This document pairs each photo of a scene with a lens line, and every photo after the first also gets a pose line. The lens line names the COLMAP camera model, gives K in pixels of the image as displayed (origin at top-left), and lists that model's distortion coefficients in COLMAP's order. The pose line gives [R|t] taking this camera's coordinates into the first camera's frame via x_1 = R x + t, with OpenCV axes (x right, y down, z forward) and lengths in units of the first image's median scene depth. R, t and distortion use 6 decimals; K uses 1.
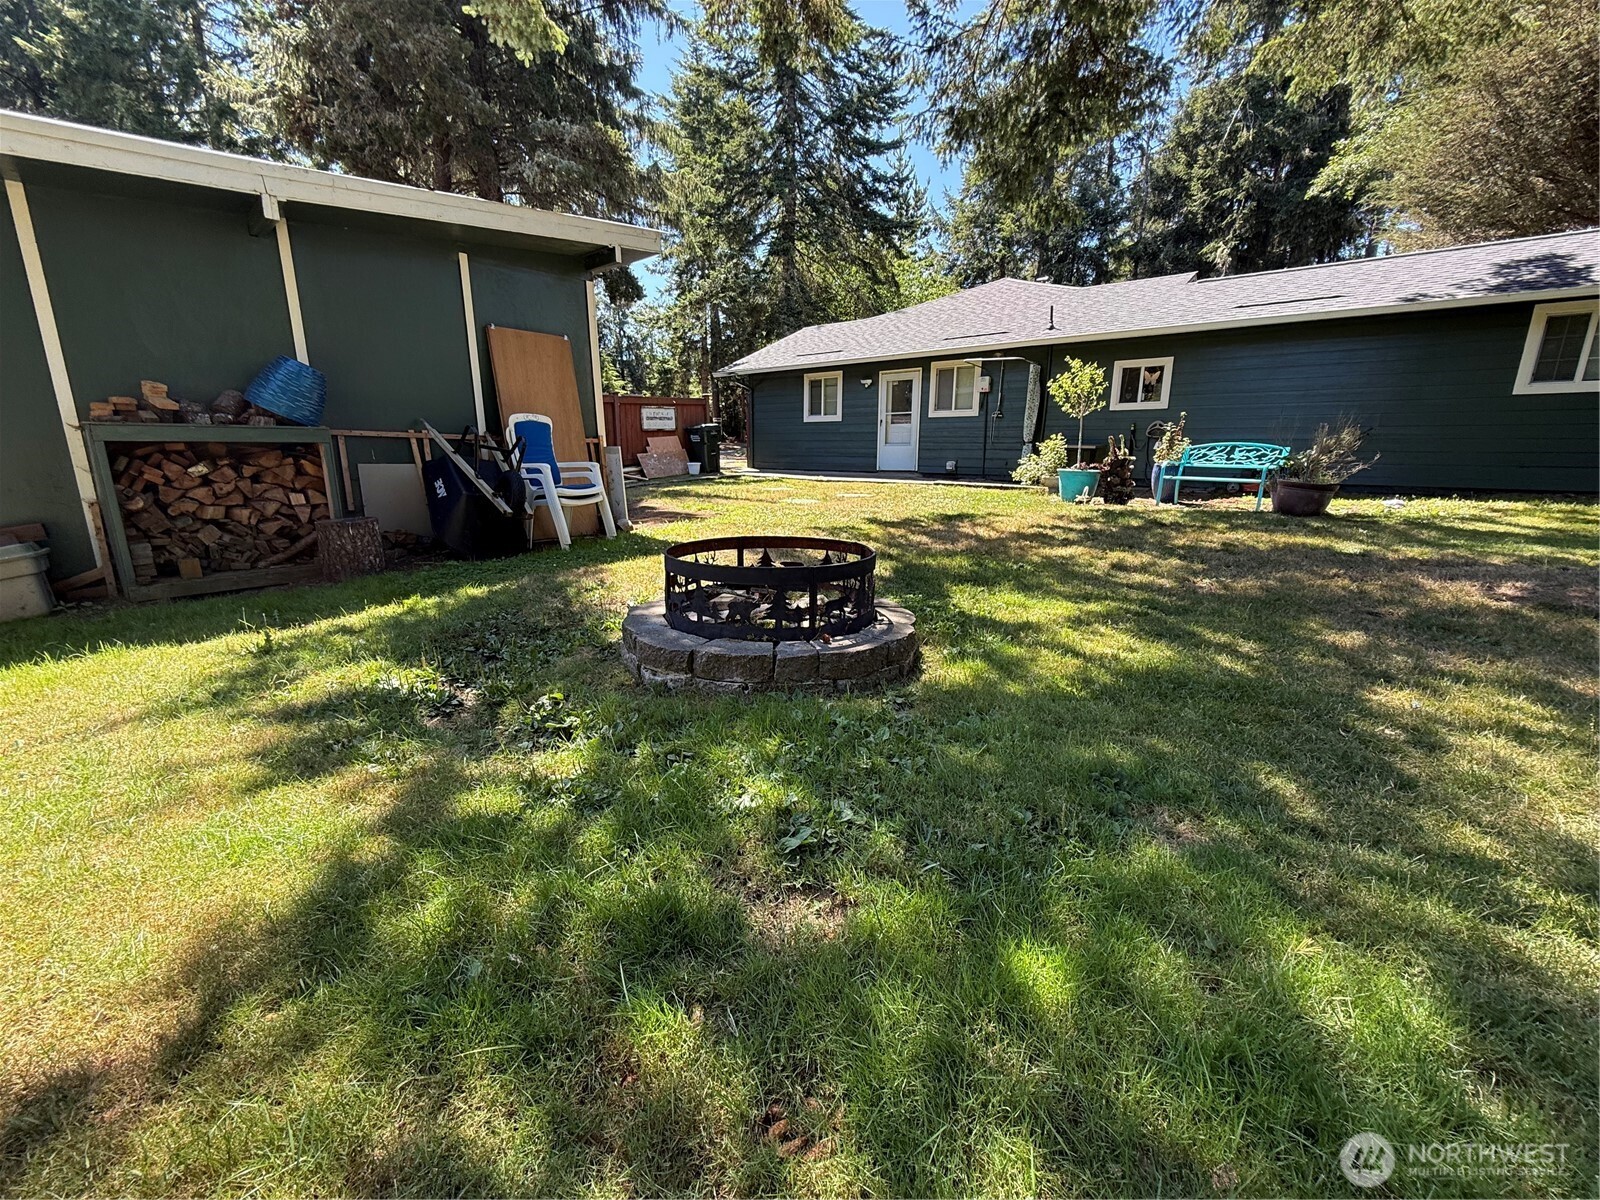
lens RADIAL K [[633.8, 0, 800.0], [0, 633.8, 600.0], [0, 0, 1]] dist [0.001117, -0.000395]
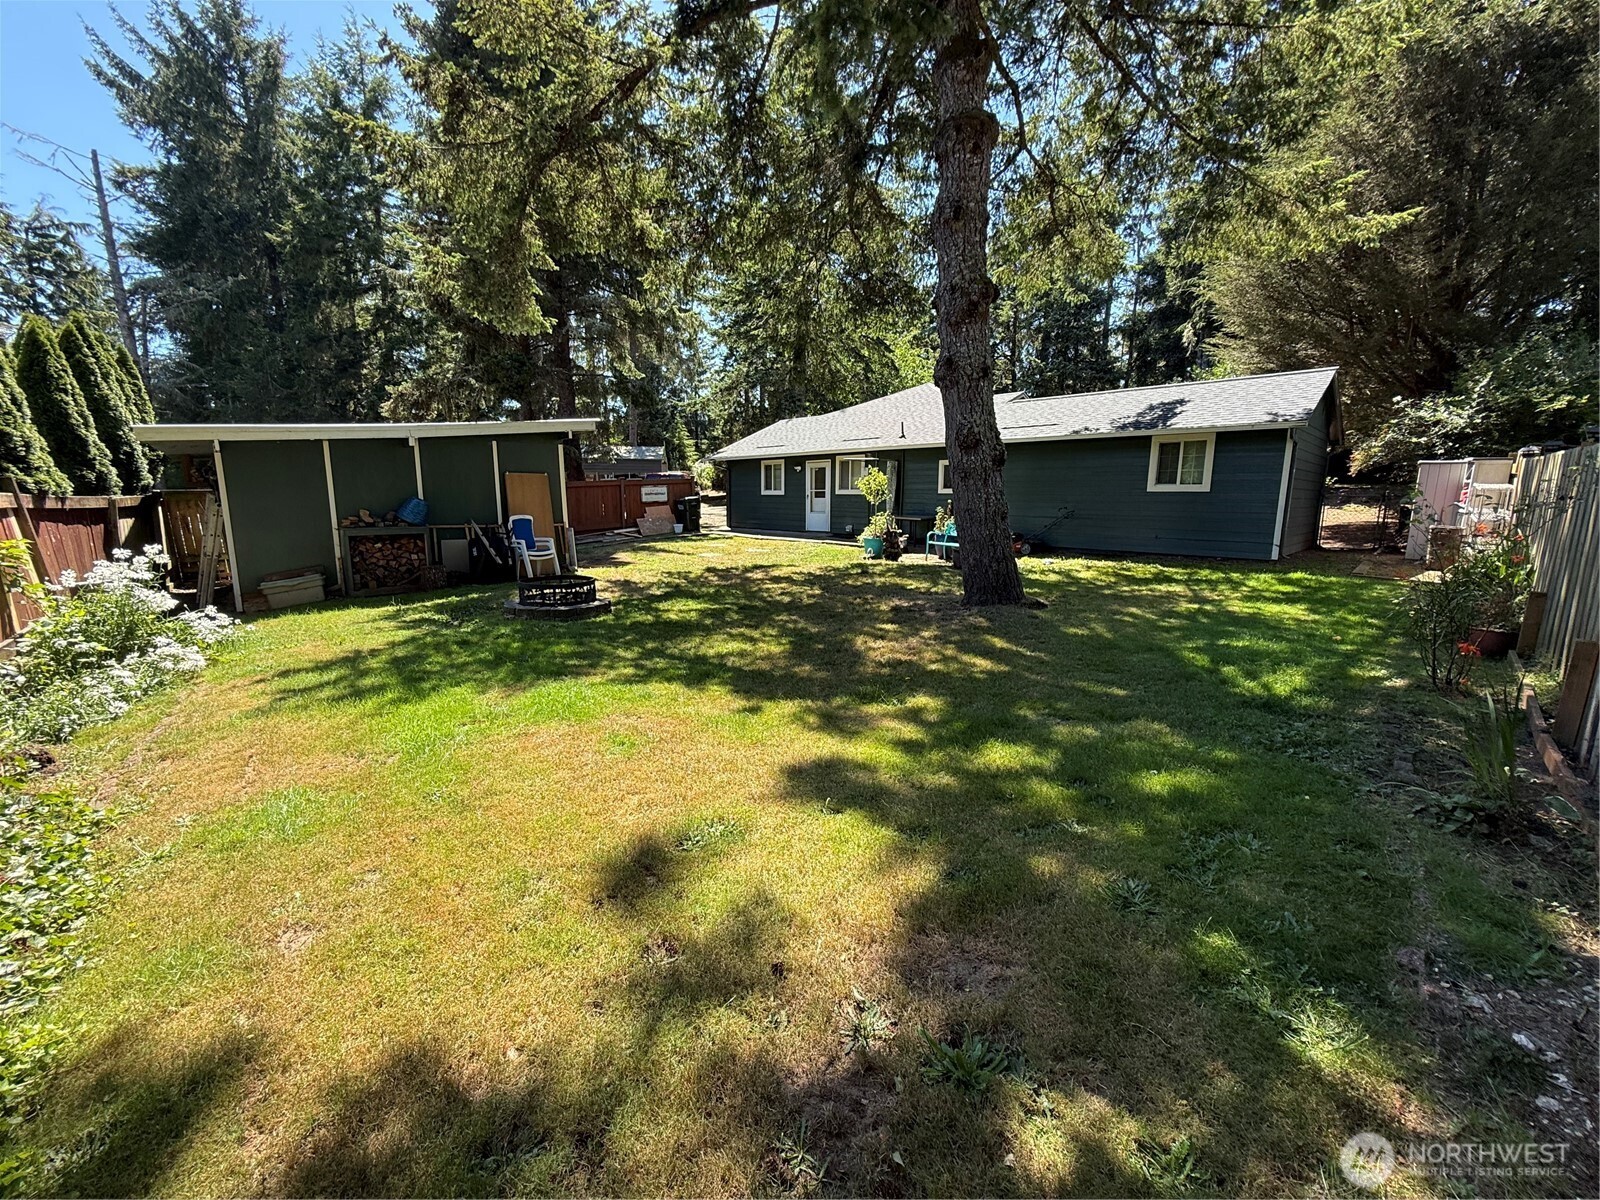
lens RADIAL K [[633.8, 0, 800.0], [0, 633.8, 600.0], [0, 0, 1]] dist [0.001117, -0.000395]
pose [[0.991535, 0.020018, -0.128288, 0.310081], [-0.028570, 0.997465, -0.065173, 0.037500], [0.126658, 0.068286, 0.989593, -0.377655]]
